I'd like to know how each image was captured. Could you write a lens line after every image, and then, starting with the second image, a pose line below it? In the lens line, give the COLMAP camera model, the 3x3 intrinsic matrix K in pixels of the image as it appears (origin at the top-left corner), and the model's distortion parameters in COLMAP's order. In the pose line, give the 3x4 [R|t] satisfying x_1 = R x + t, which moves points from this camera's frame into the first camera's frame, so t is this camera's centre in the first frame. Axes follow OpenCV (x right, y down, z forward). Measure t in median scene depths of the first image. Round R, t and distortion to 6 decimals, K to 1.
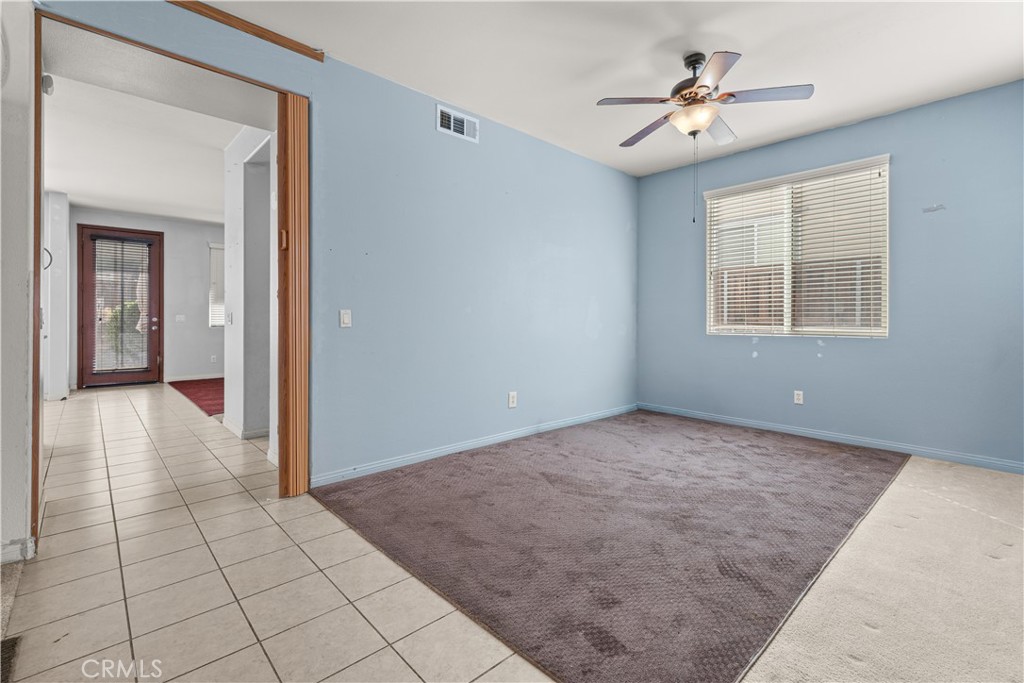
lens RADIAL K [[452.1, 0, 513.7], [0, 452.1, 318.2], [0, 0, 1]] dist [0.002541, 0.000425]
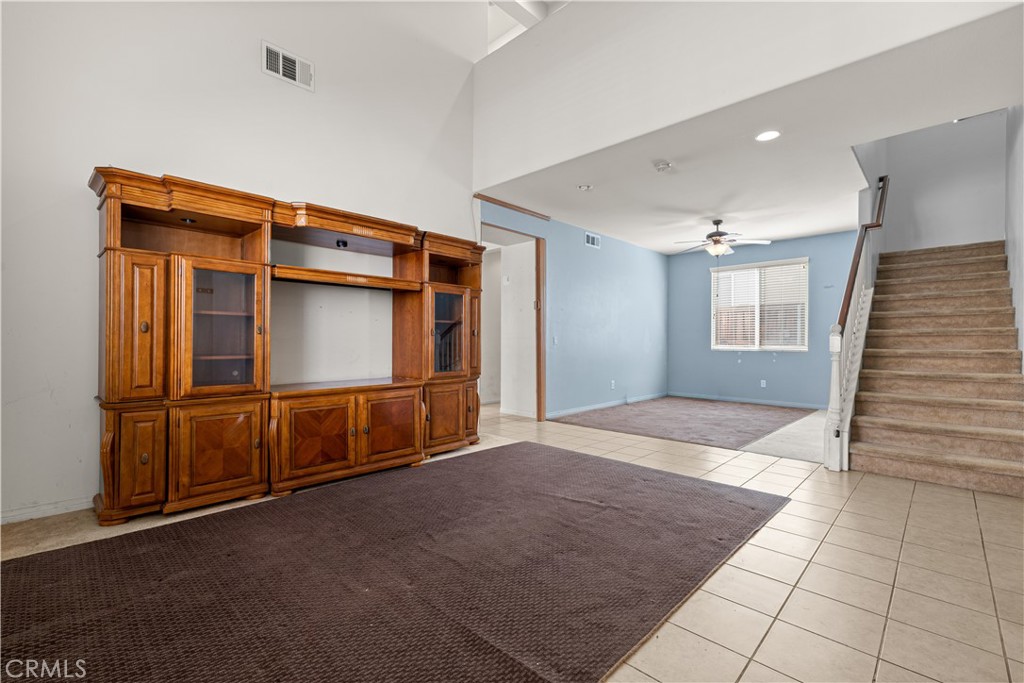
lens RADIAL K [[442.9, 0, 514.1], [0, 442.9, 338.7], [0, 0, 1]] dist [0.003912, 0.000704]
pose [[0.998473, 0.002030, 0.055210, -0.540500], [-0.002014, 0.999998, -0.000329, -0.007314], [-0.055210, 0.000218, 0.998475, -0.836050]]
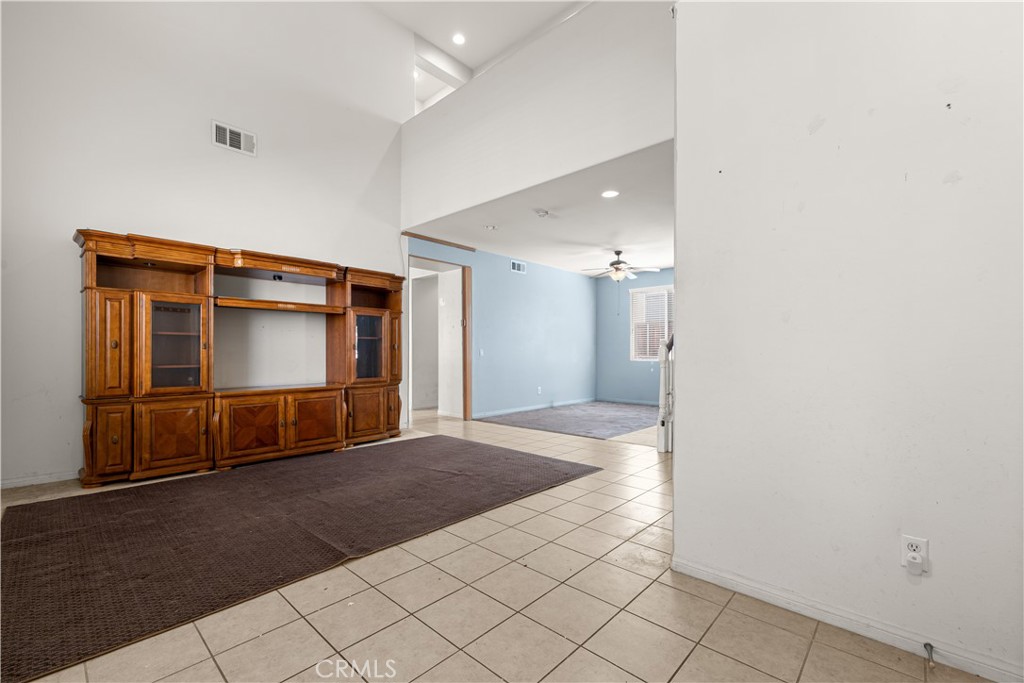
lens RADIAL K [[427.1, 0, 510.8], [0, 427.1, 352.4], [0, 0, 1]] dist [0.001705, 0.000227]
pose [[0.997254, -0.002108, 0.074028, -0.307233], [0.001897, 0.999994, 0.002914, -0.008180], [-0.074034, -0.002766, 0.997252, -1.080861]]
